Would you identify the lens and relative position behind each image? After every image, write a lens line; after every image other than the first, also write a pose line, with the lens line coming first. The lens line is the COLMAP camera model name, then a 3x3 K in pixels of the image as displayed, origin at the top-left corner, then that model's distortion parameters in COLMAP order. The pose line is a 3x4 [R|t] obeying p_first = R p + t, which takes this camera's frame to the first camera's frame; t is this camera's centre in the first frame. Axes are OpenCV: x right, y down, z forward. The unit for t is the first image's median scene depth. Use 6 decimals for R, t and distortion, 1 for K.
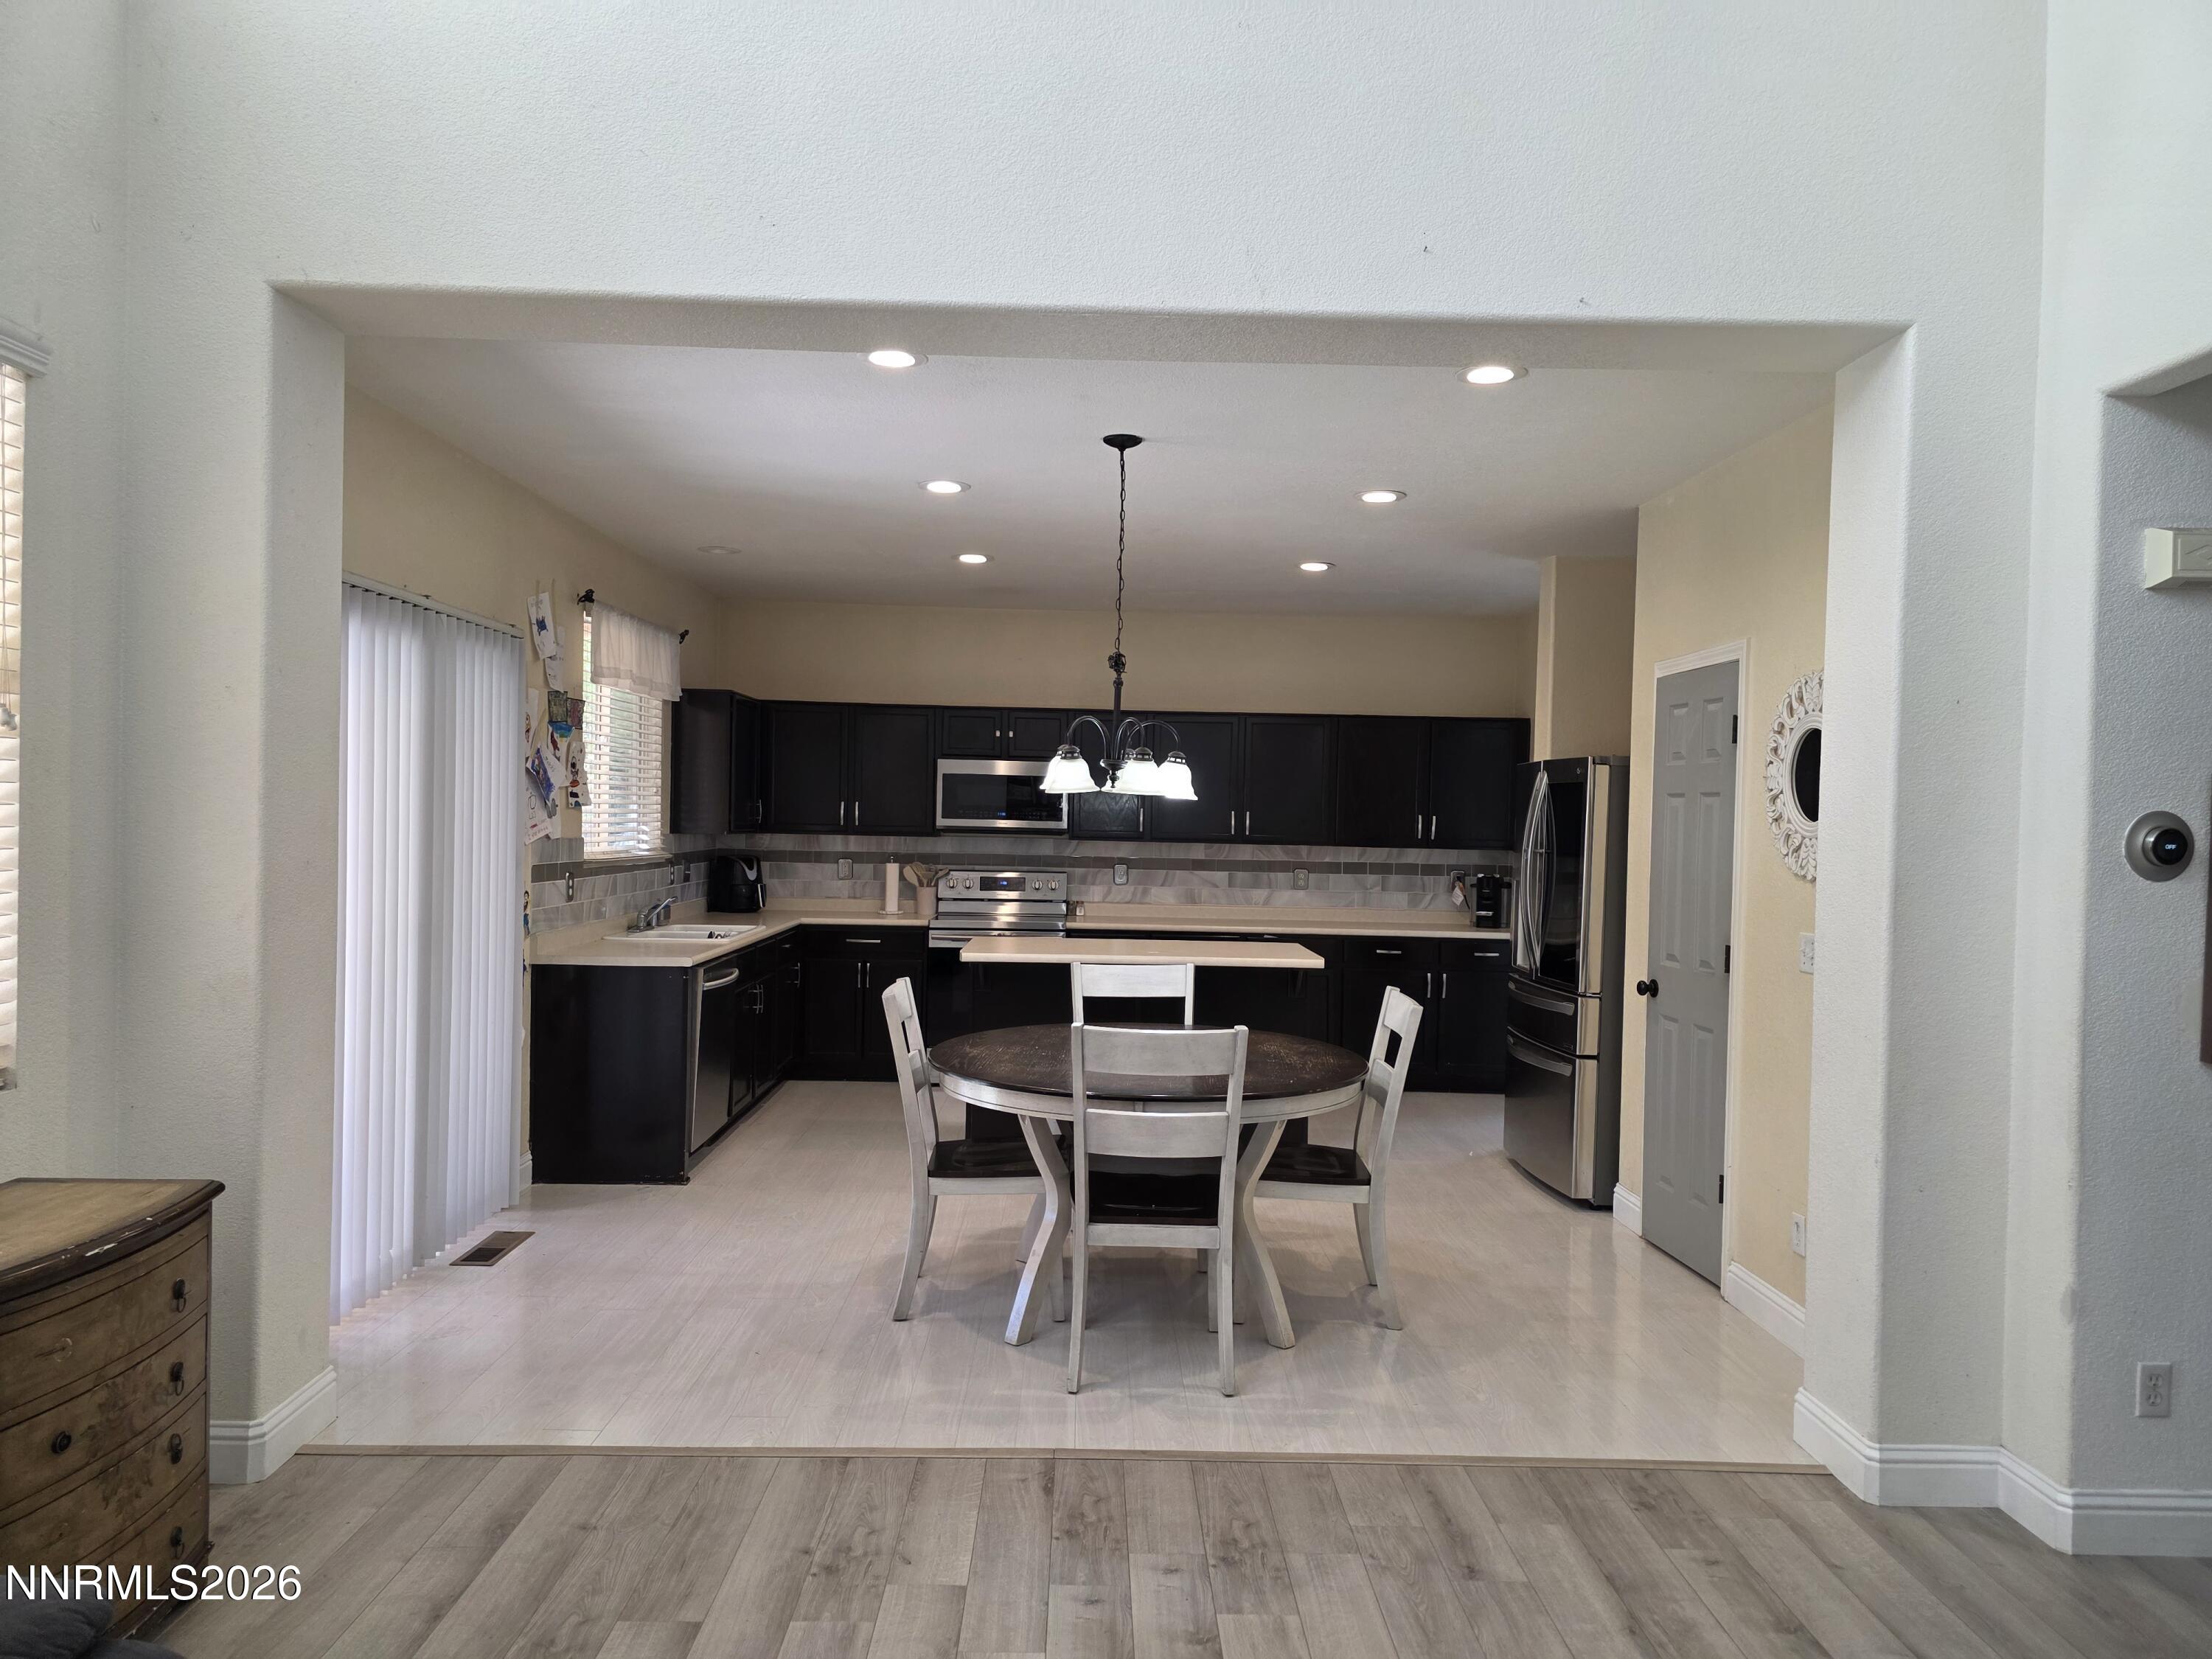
lens RADIAL K [[1486.0, 0, 1098.2], [0, 1486.0, 832.4], [0, 0, 1]] dist [0.023586, -0.021039]
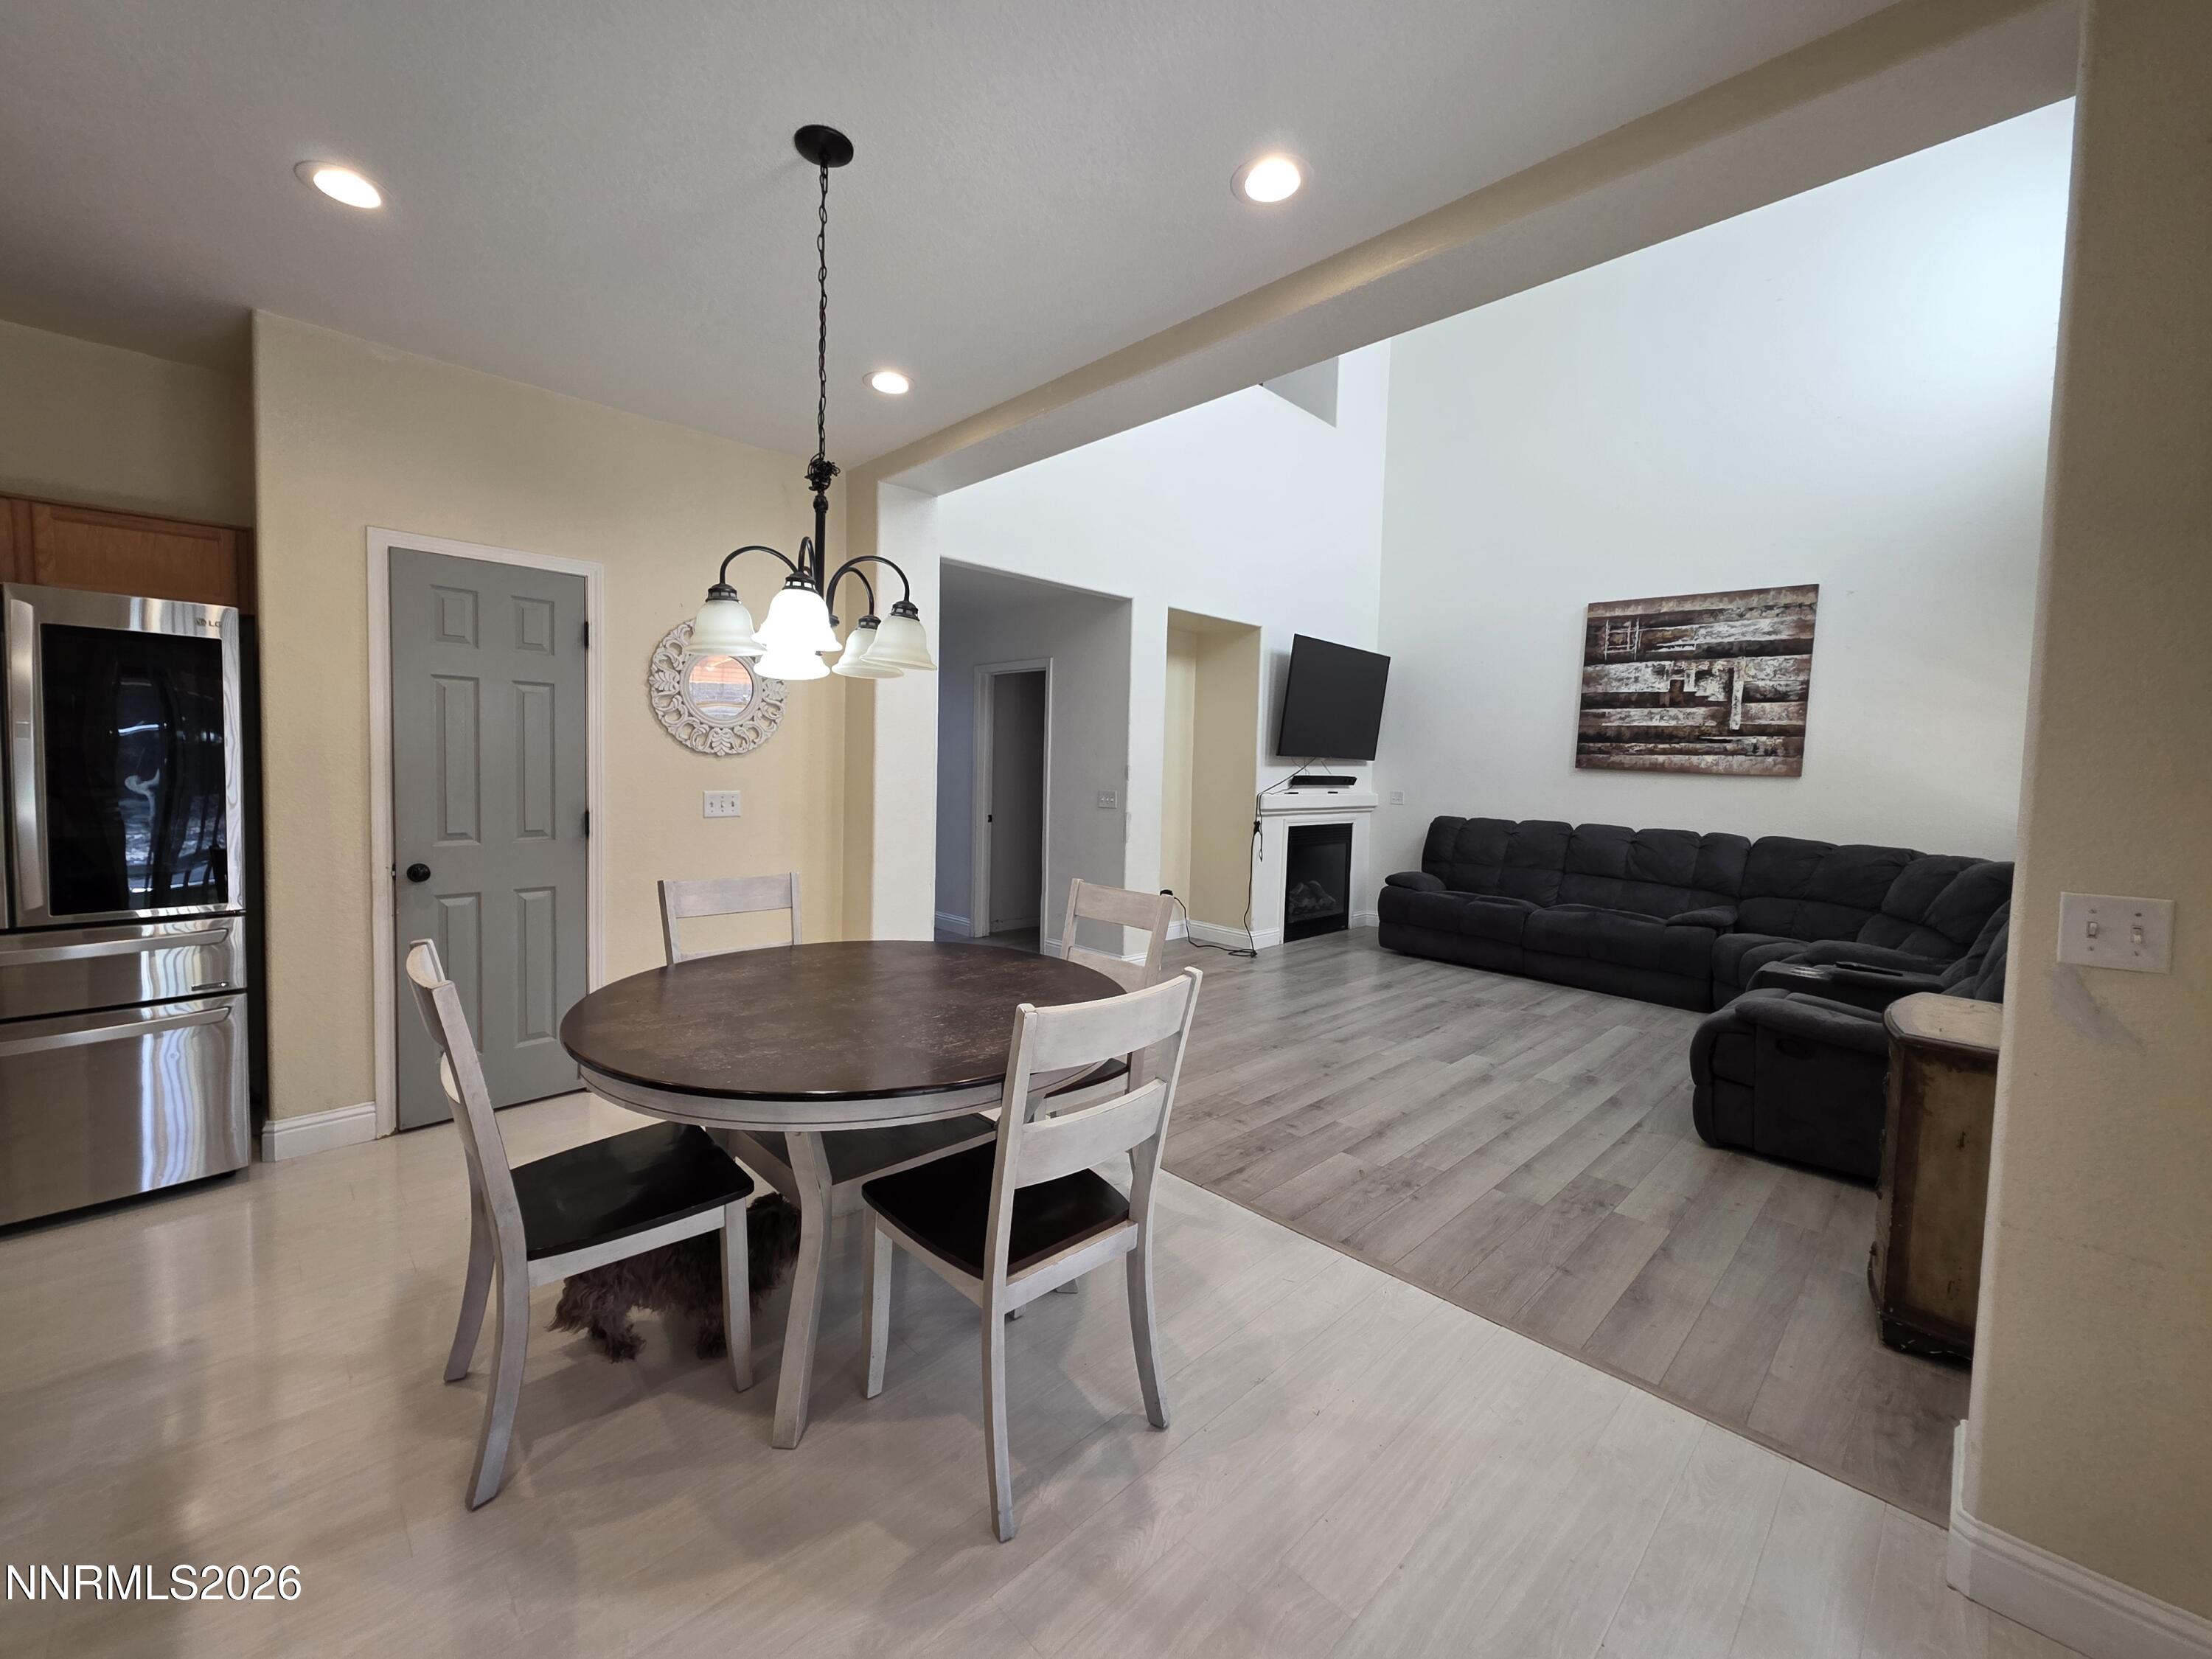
lens RADIAL K [[883.5, 0, 1083.3], [0, 883.5, 807.9], [0, 0, 1]] dist [0.003800, 0.000144]
pose [[-0.684815, -0.074956, 0.724852, -0.219777], [-0.031793, 0.996822, 0.073043, 0.003087], [-0.728023, 0.026976, -0.685021, 0.686018]]
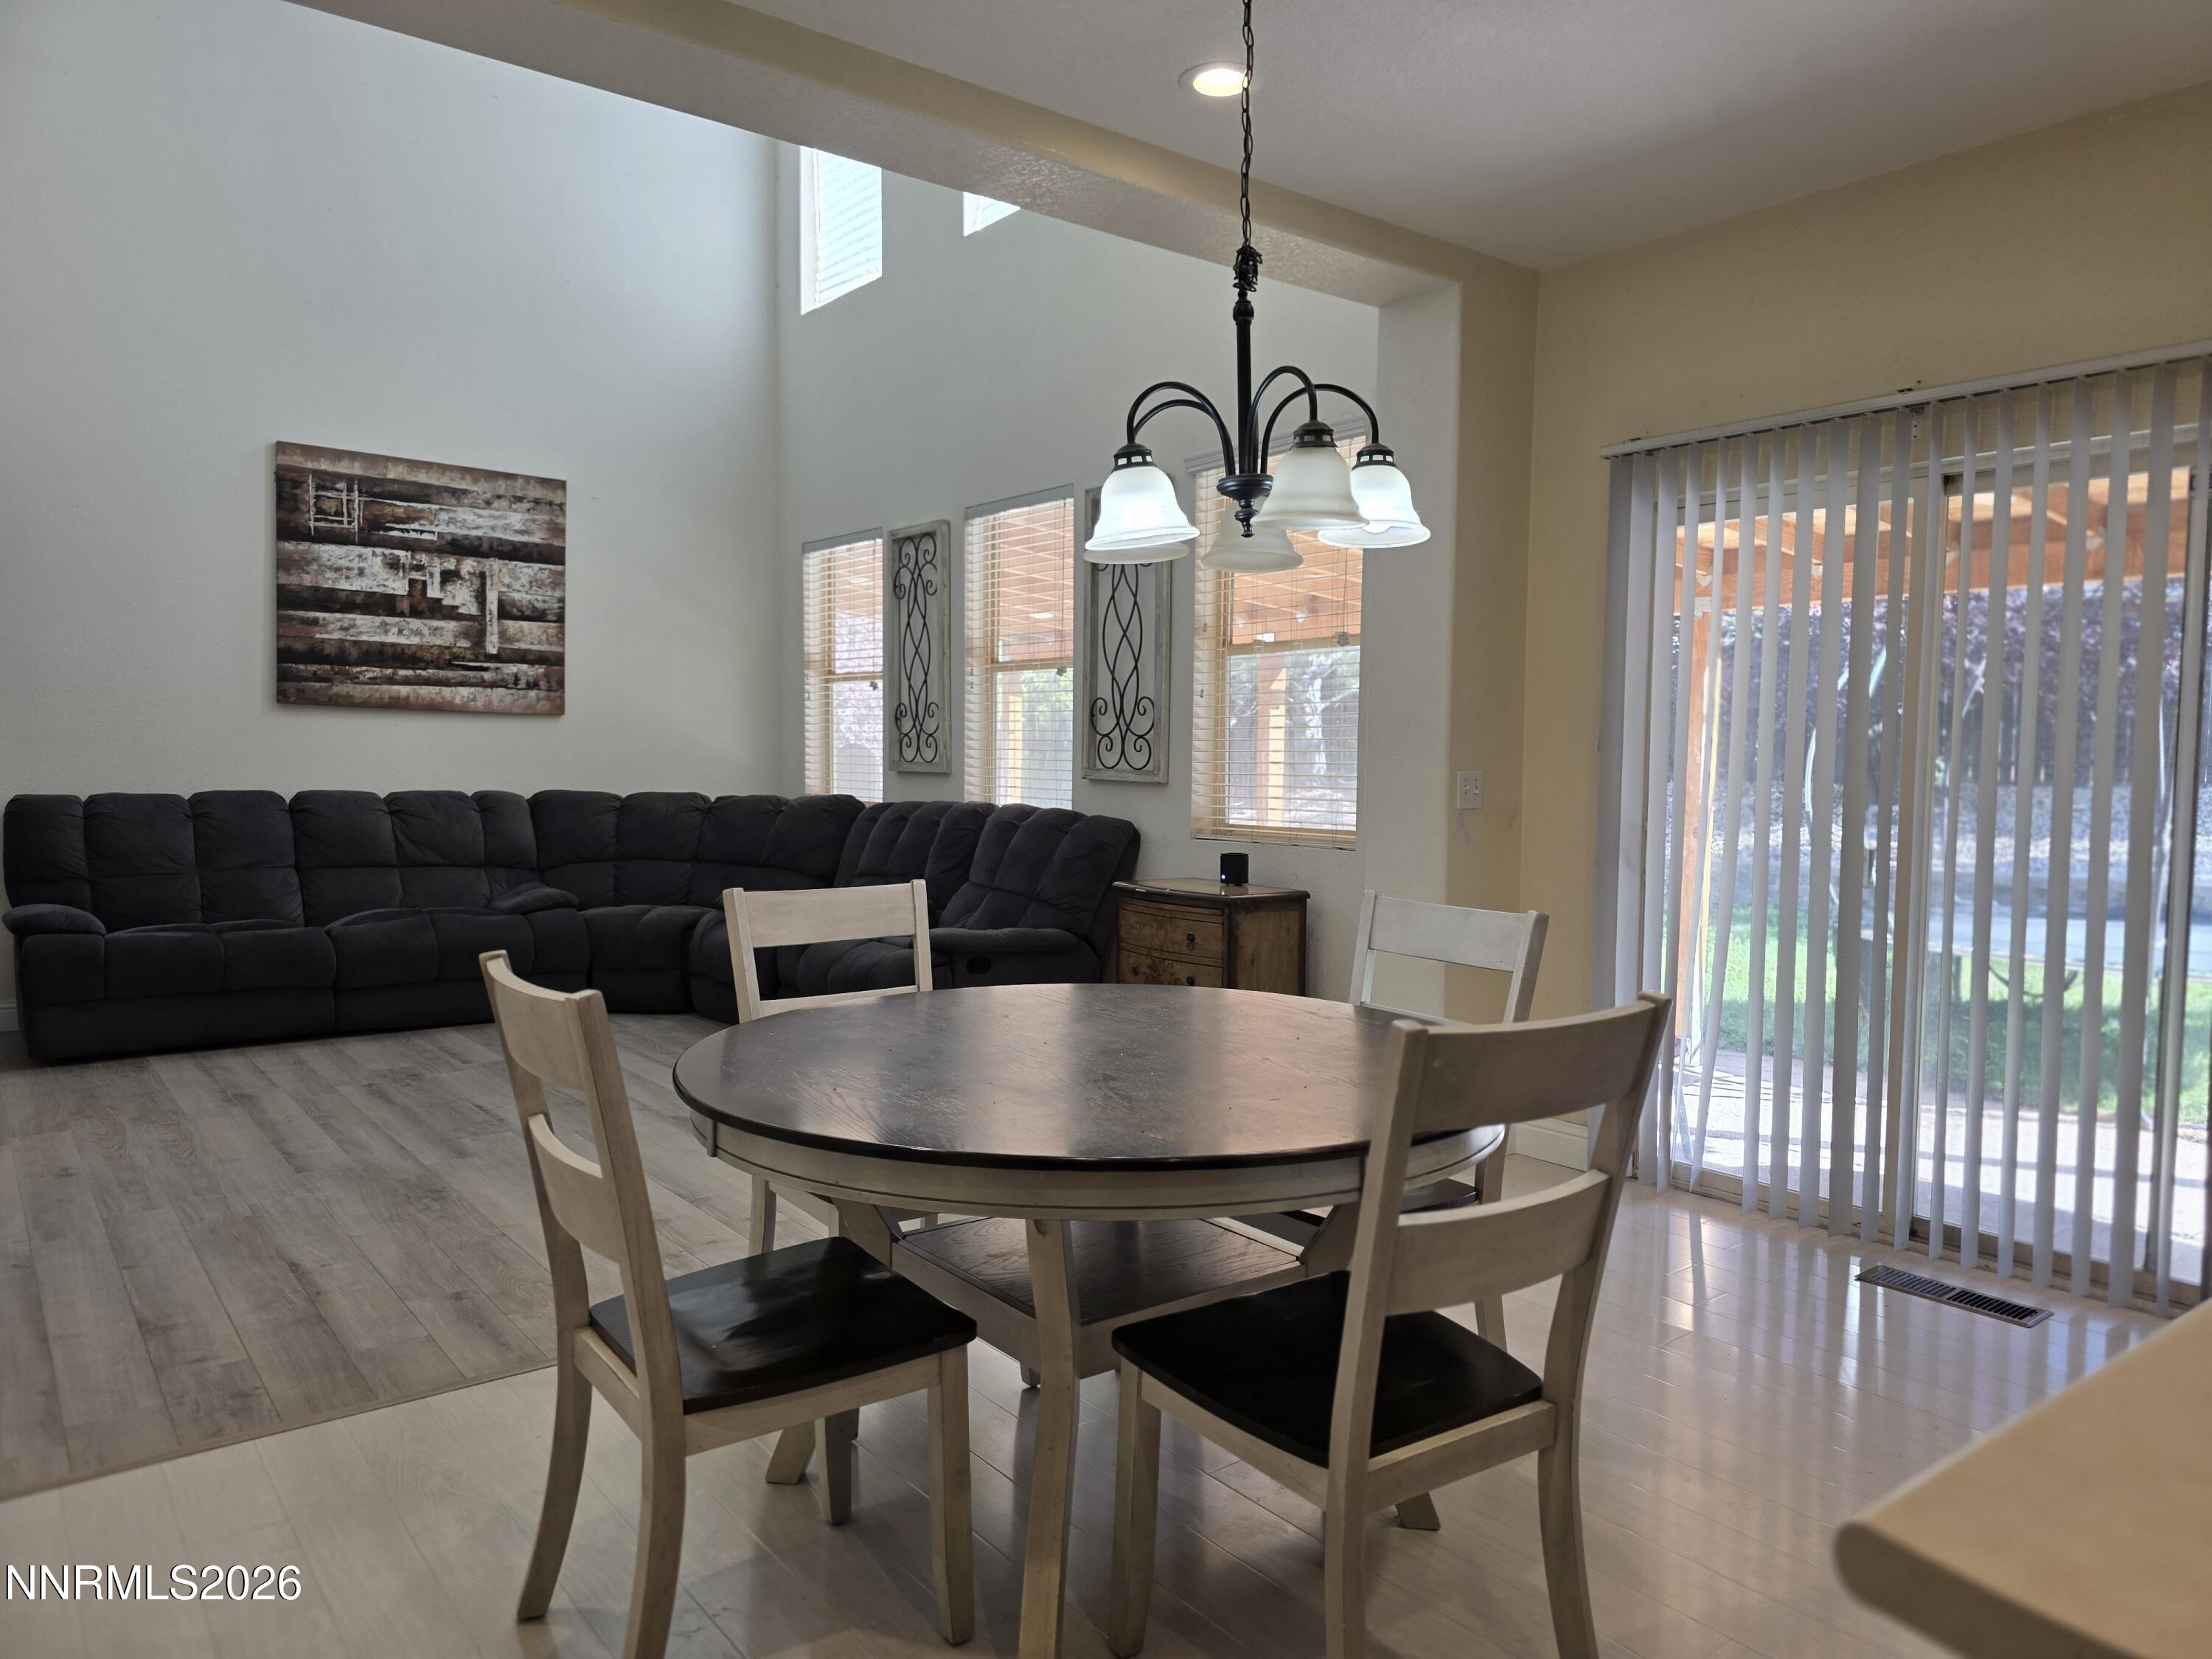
lens RADIAL K [[1486.0, 0, 1142.0], [0, 1486.0, 841.5], [0, 0, 1]] dist [0.023586, -0.021039]
pose [[-0.785711, 0.009785, -0.618516, 0.193391], [-0.033528, 0.997732, 0.058375, 0.023474], [0.617685, 0.066604, -0.783600, 0.783435]]
